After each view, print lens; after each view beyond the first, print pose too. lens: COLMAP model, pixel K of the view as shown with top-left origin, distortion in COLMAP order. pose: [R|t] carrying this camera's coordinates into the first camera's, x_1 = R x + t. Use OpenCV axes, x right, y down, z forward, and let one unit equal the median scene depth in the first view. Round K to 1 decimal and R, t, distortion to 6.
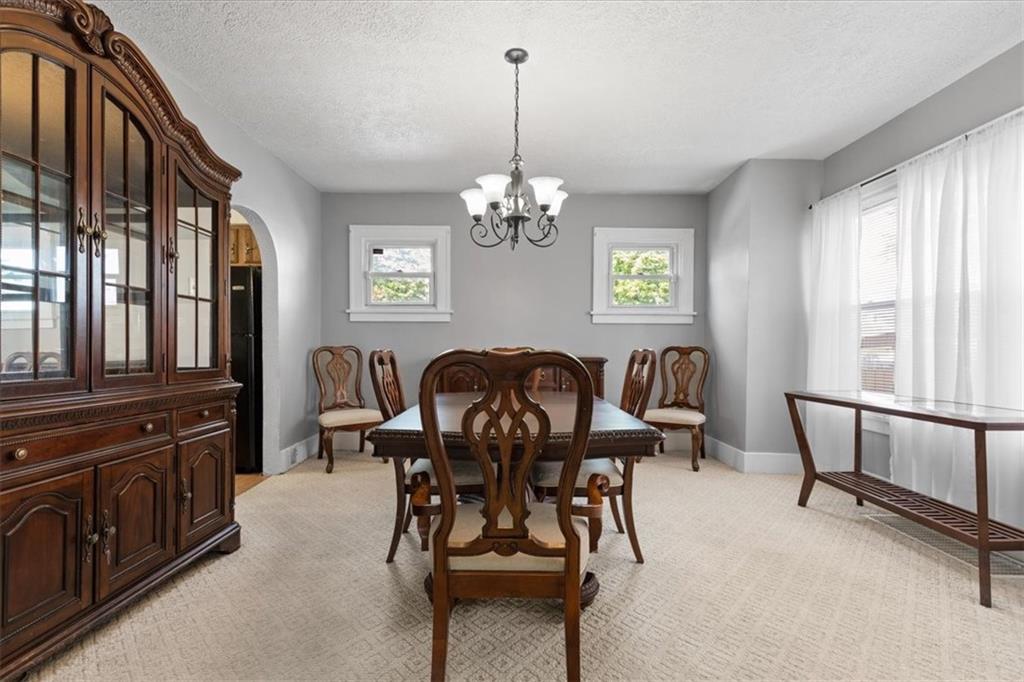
lens RADIAL K [[464.0, 0, 509.6], [0, 464.0, 347.3], [0, 0, 1]] dist [0.010072, -0.001673]
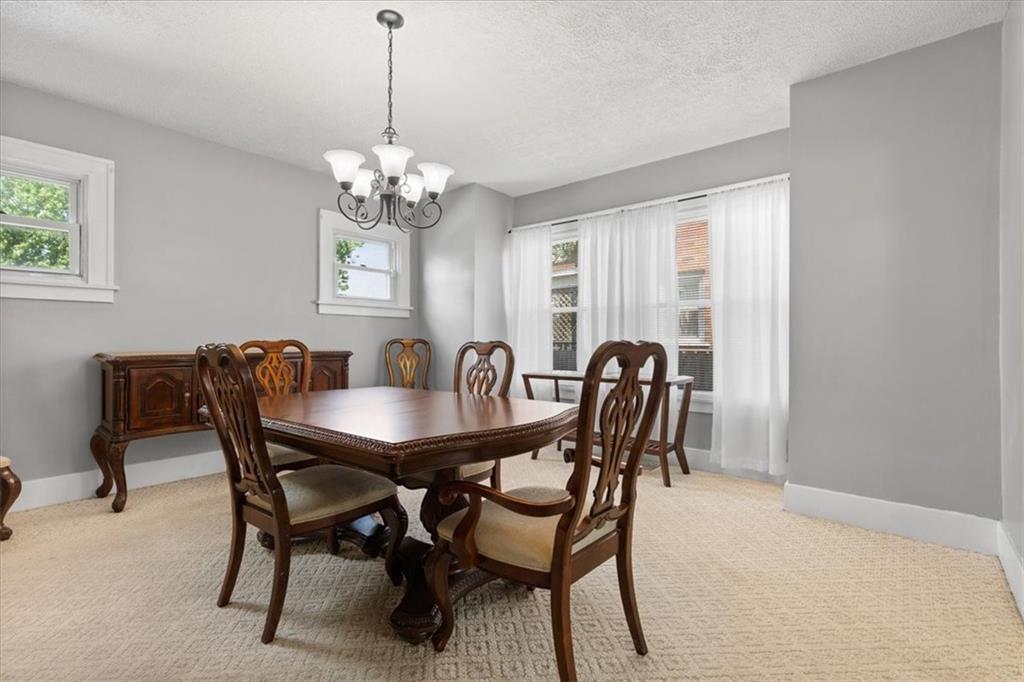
lens RADIAL K [[464.0, 0, 509.1], [0, 464.0, 339.4], [0, 0, 1]] dist [0.010072, -0.001673]
pose [[0.653680, -0.002660, 0.756766, -0.333001], [0.002282, 0.999996, 0.001543, -0.001771], [-0.756767, 0.000718, 0.653684, 0.149532]]
